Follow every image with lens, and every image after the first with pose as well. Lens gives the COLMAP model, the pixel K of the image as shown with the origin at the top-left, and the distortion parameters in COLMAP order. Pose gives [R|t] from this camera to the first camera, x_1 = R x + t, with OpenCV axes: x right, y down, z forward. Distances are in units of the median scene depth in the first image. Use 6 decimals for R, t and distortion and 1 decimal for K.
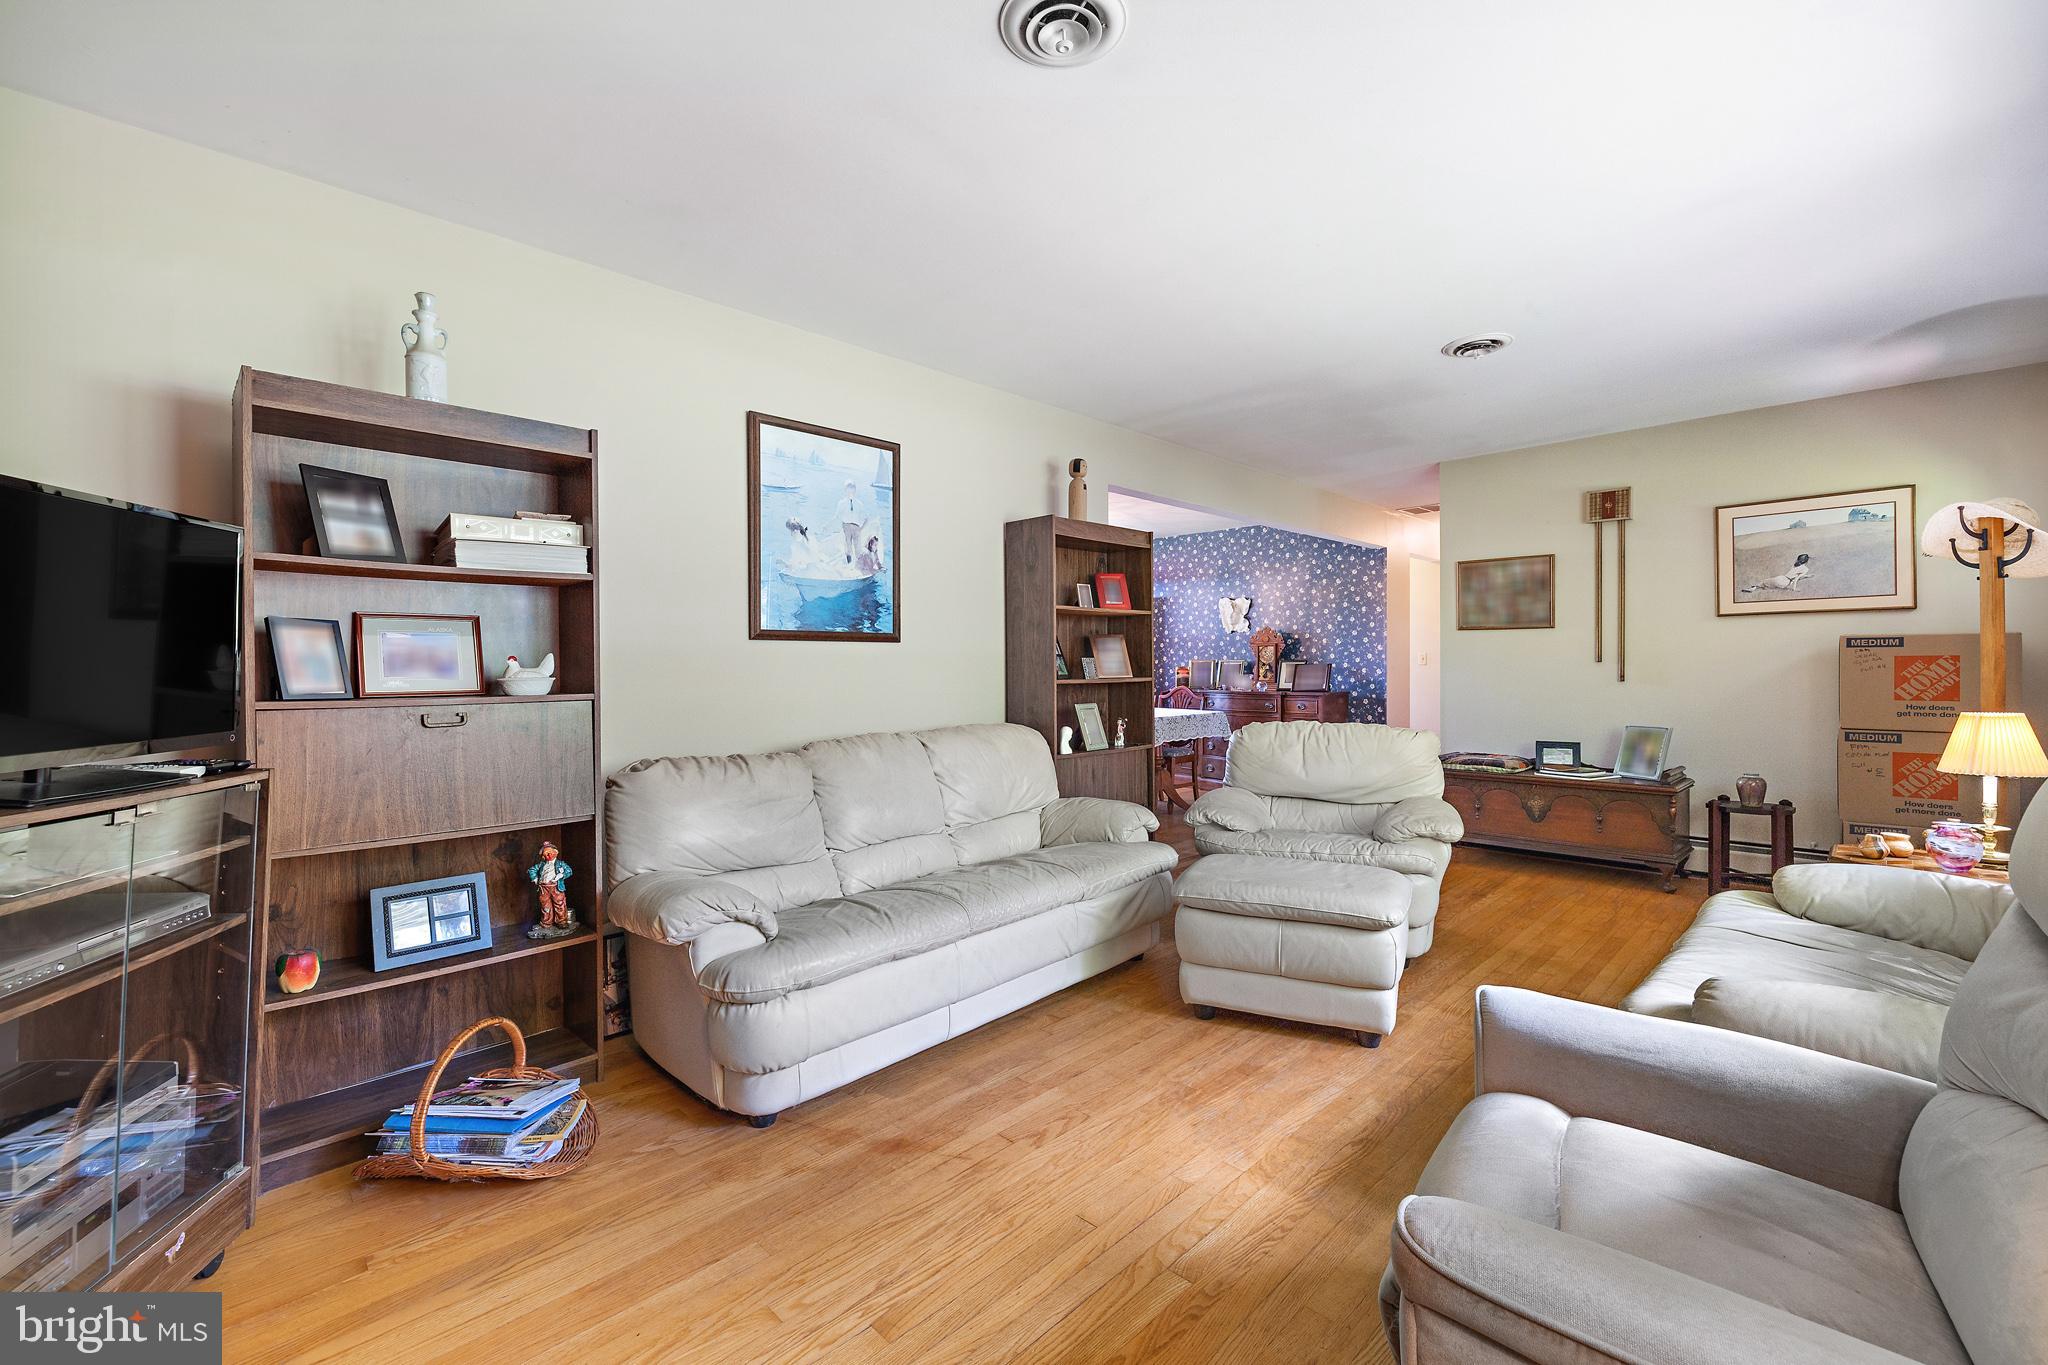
lens RADIAL K [[862.3, 0, 1022.4], [0, 862.3, 673.7], [0, 0, 1]] dist [0.002555, 0.000185]
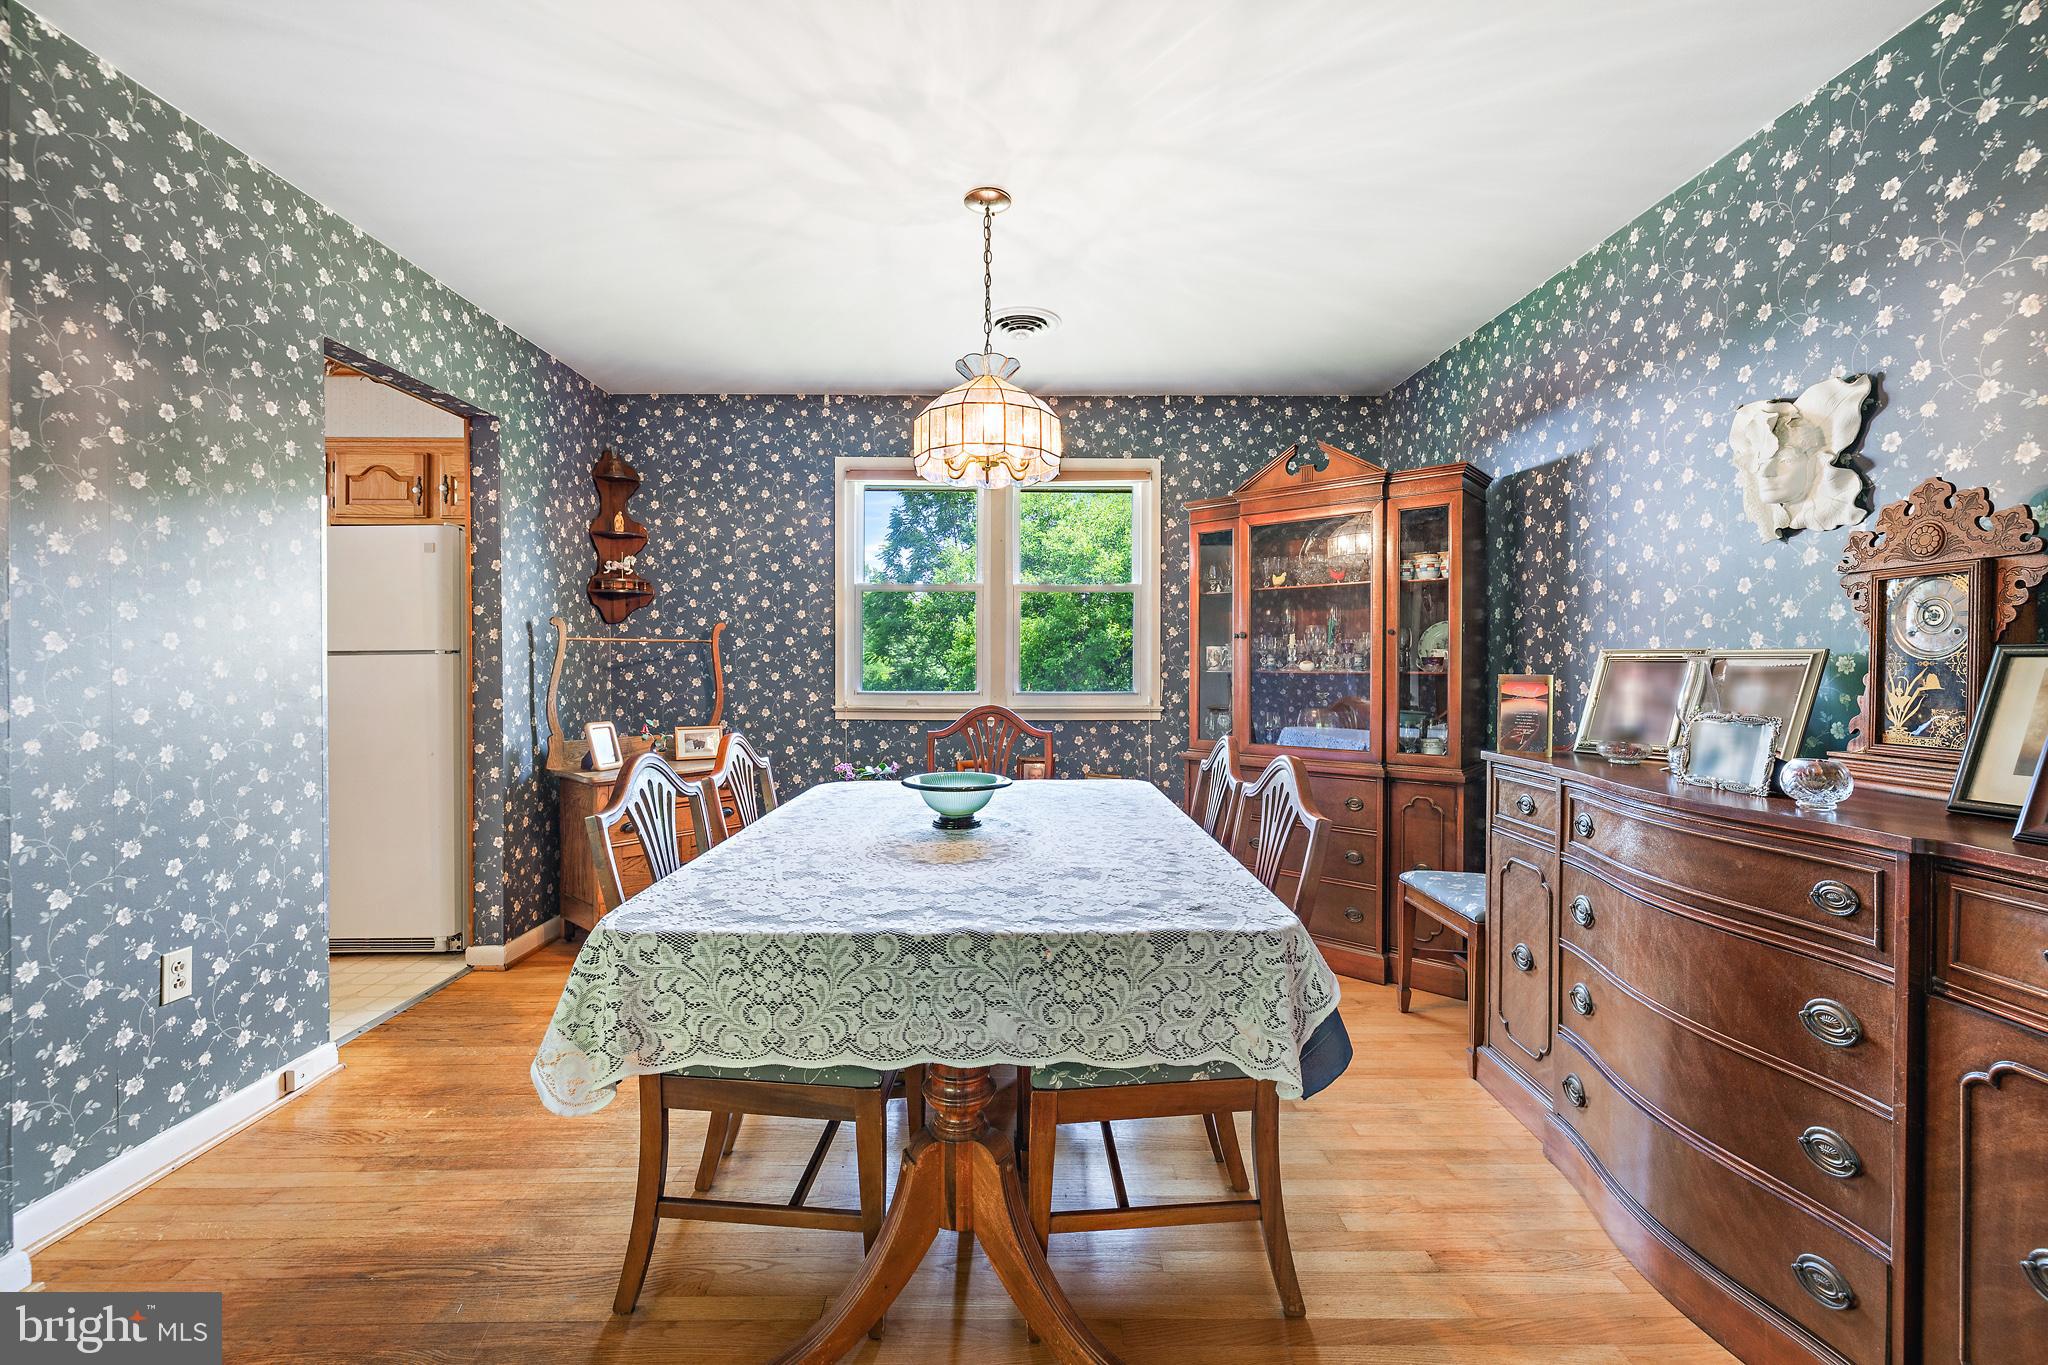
lens RADIAL K [[862.3, 0, 1027.3], [0, 862.3, 679.8], [0, 0, 1]] dist [0.002555, 0.000185]
pose [[0.717449, 0.008214, -0.696562, 0.263261], [-0.006553, 0.999966, 0.005042, -0.006682], [0.696580, 0.000947, 0.717479, 0.680781]]
